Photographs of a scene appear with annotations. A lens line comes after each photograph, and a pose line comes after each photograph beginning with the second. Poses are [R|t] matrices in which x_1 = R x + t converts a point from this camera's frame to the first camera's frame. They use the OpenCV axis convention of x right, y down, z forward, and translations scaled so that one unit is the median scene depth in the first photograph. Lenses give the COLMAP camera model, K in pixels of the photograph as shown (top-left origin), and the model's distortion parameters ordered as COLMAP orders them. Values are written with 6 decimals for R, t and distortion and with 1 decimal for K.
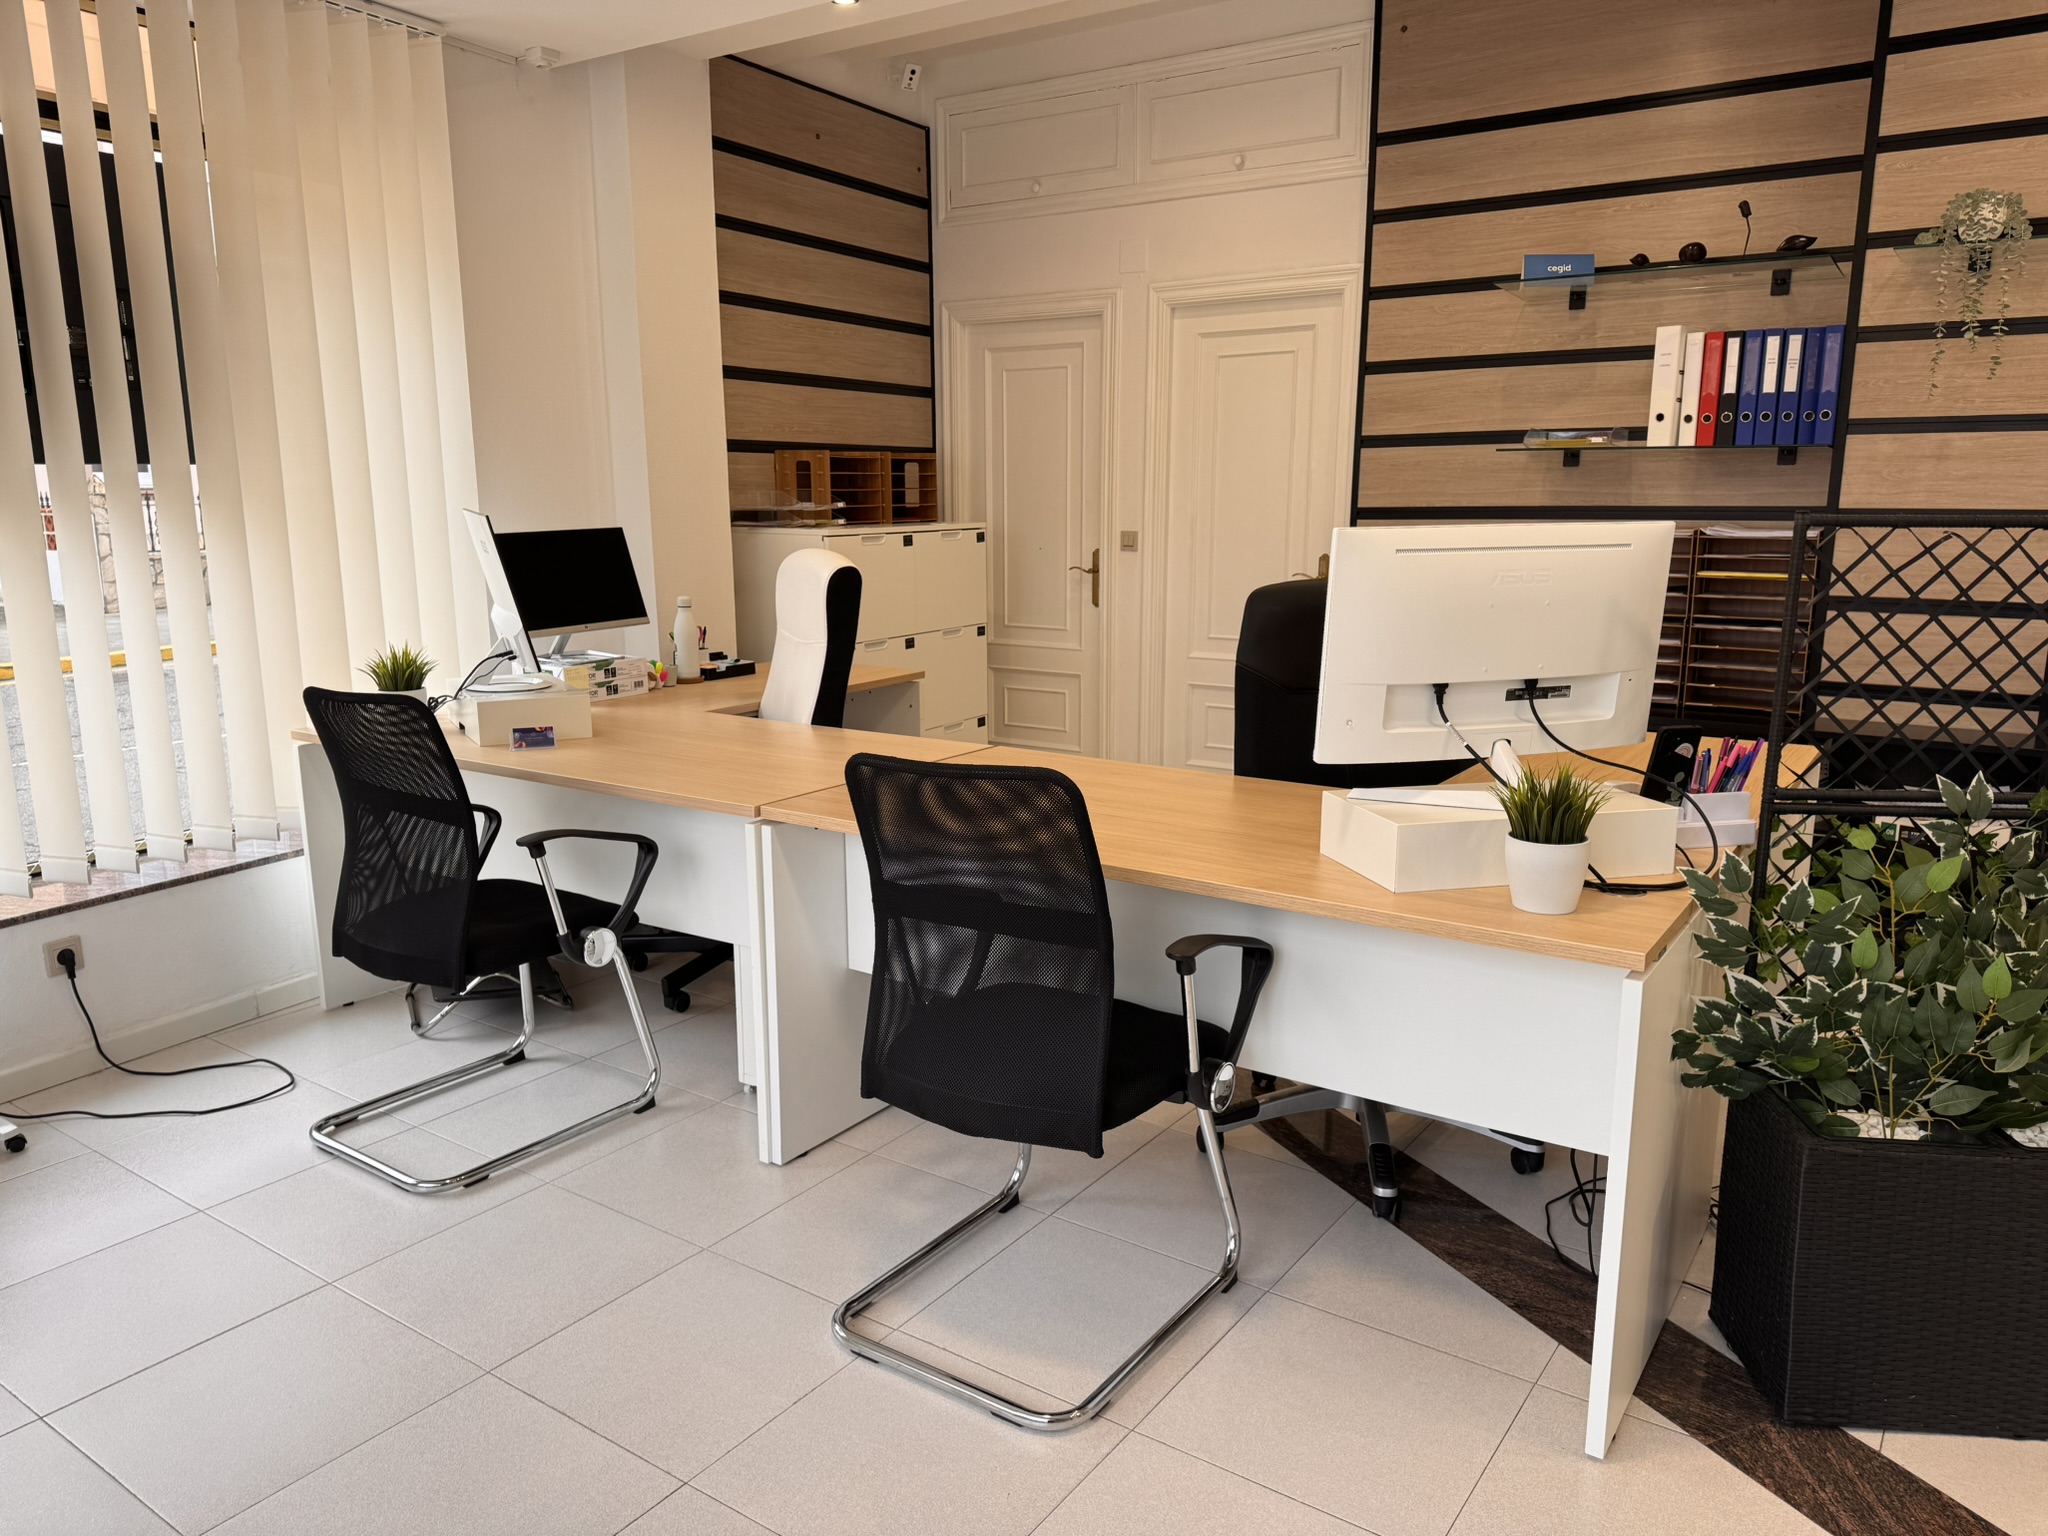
lens RADIAL K [[1429.9, 0, 1022.1], [0, 1429.9, 780.7], [0, 0, 1]] dist [0.037944, -0.050330]
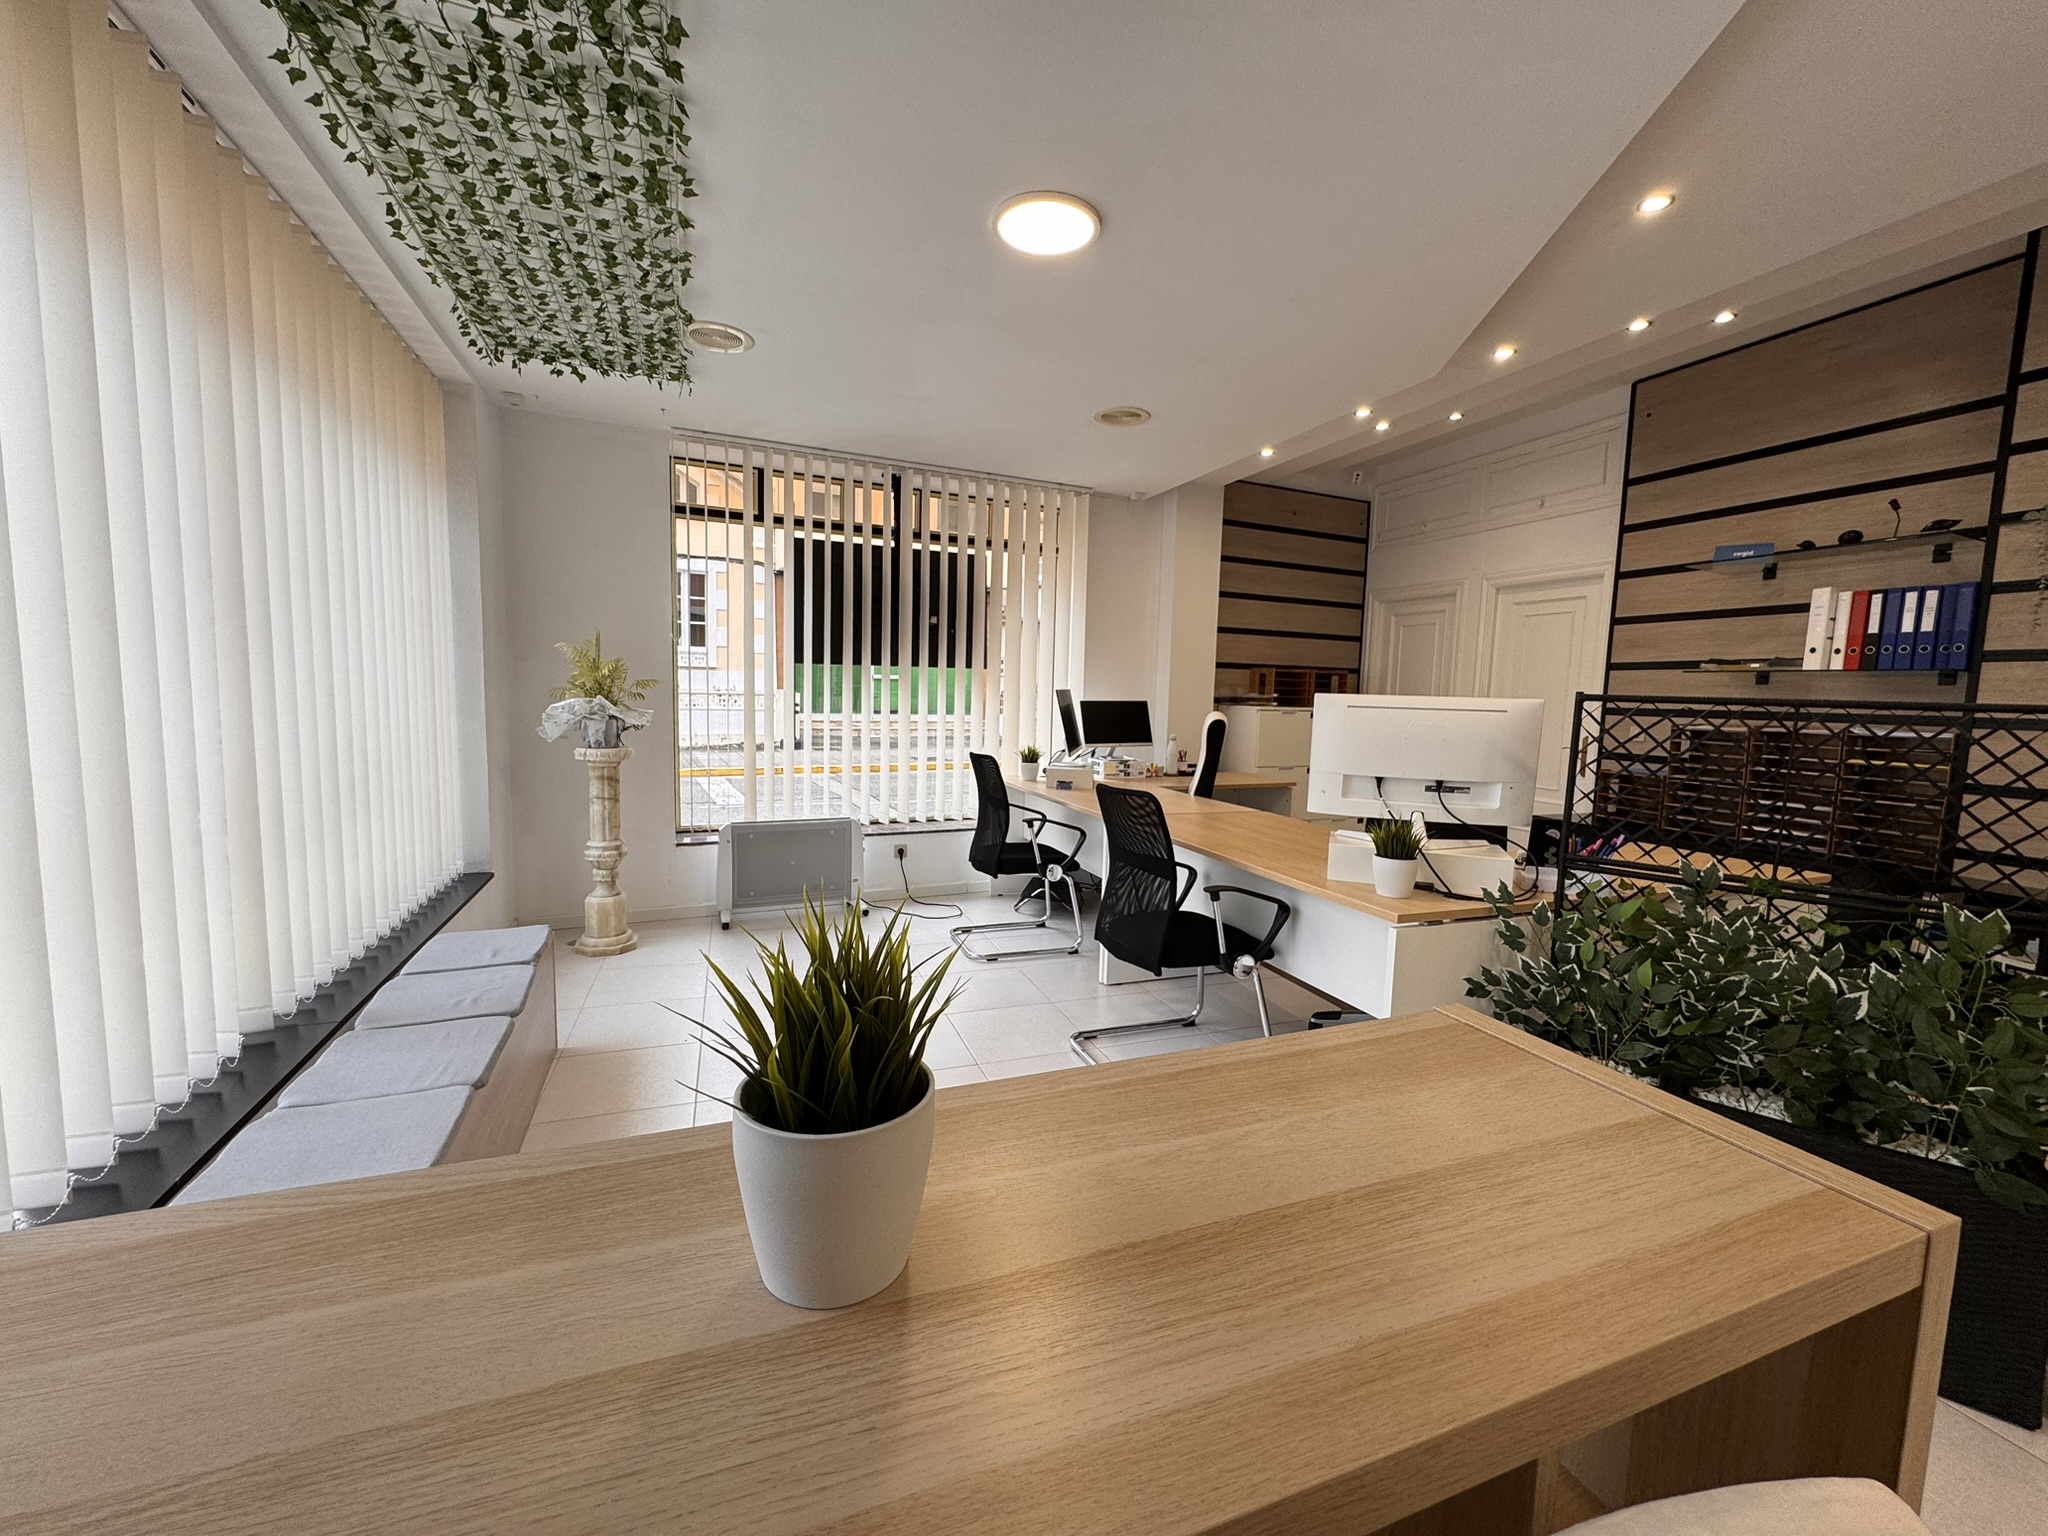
lens RADIAL K [[802.6, 0, 1019.3], [0, 802.6, 767.9], [0, 0, 1]] dist [-0.011342, -0.000323]
pose [[0.813516, 0.081275, -0.575835, 0.270927], [-0.146670, 0.986851, -0.067924, 0.032535], [0.562743, 0.139715, 0.814740, -0.069614]]
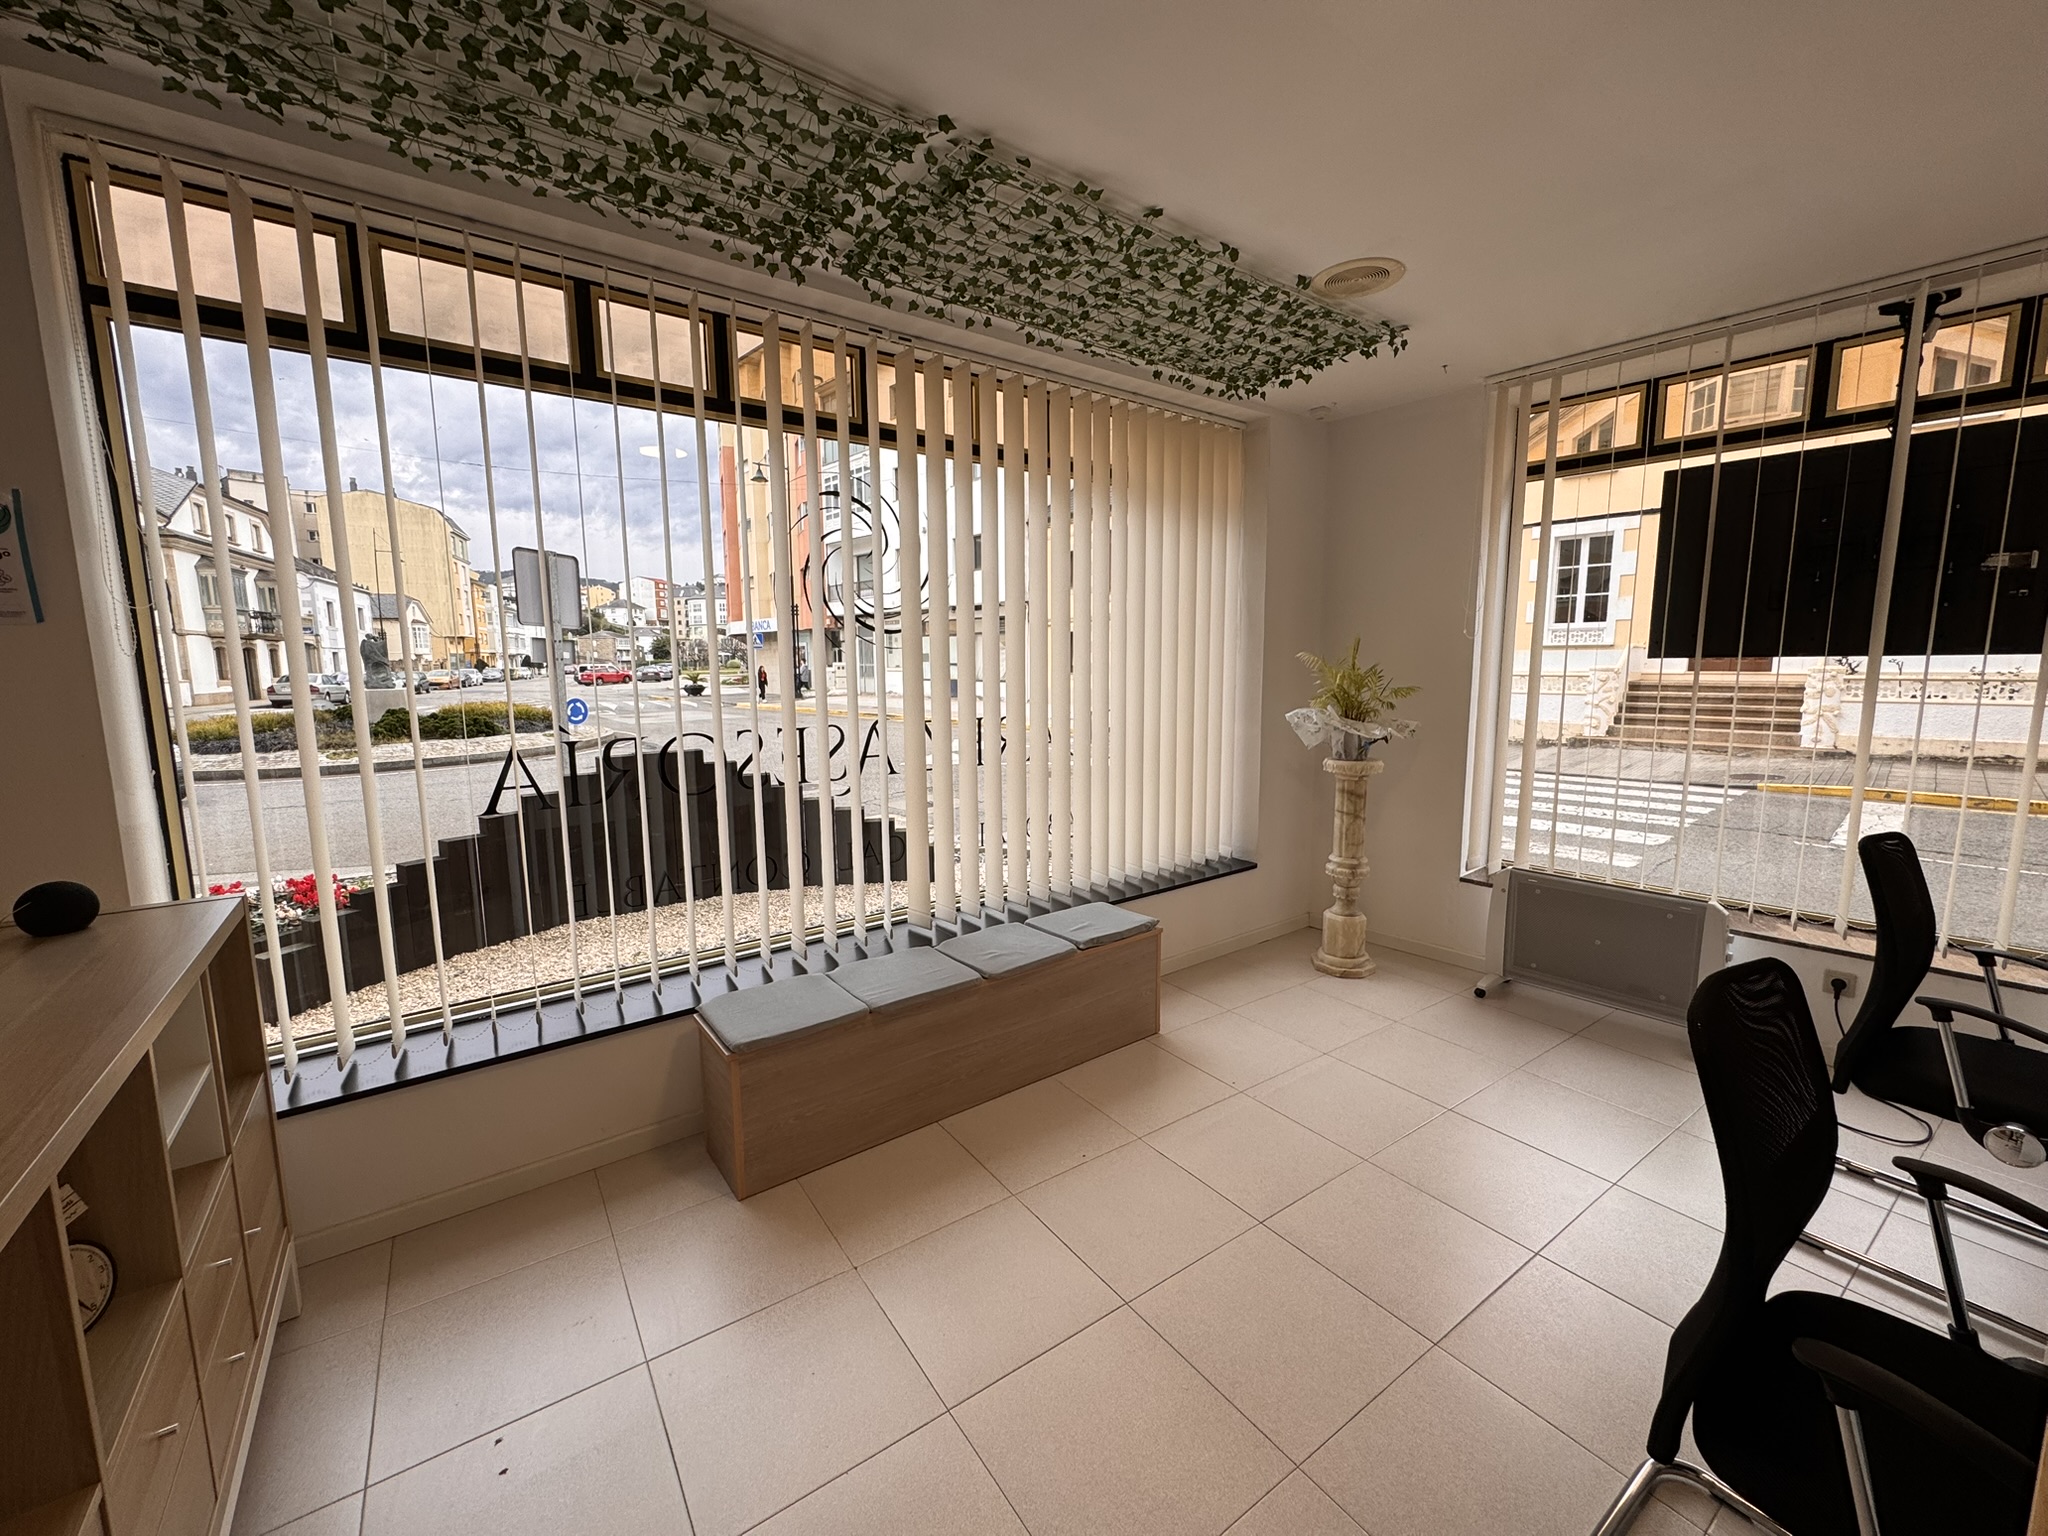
lens RADIAL K [[802.6, 0, 1019.3], [0, 802.6, 767.9], [0, 0, 1]] dist [-0.011342, -0.000323]
pose [[-0.349022, 0.130042, -0.928048, 0.288390], [-0.178782, 0.962895, 0.202162, -0.098341], [0.919902, 0.236477, -0.312823, 0.394793]]
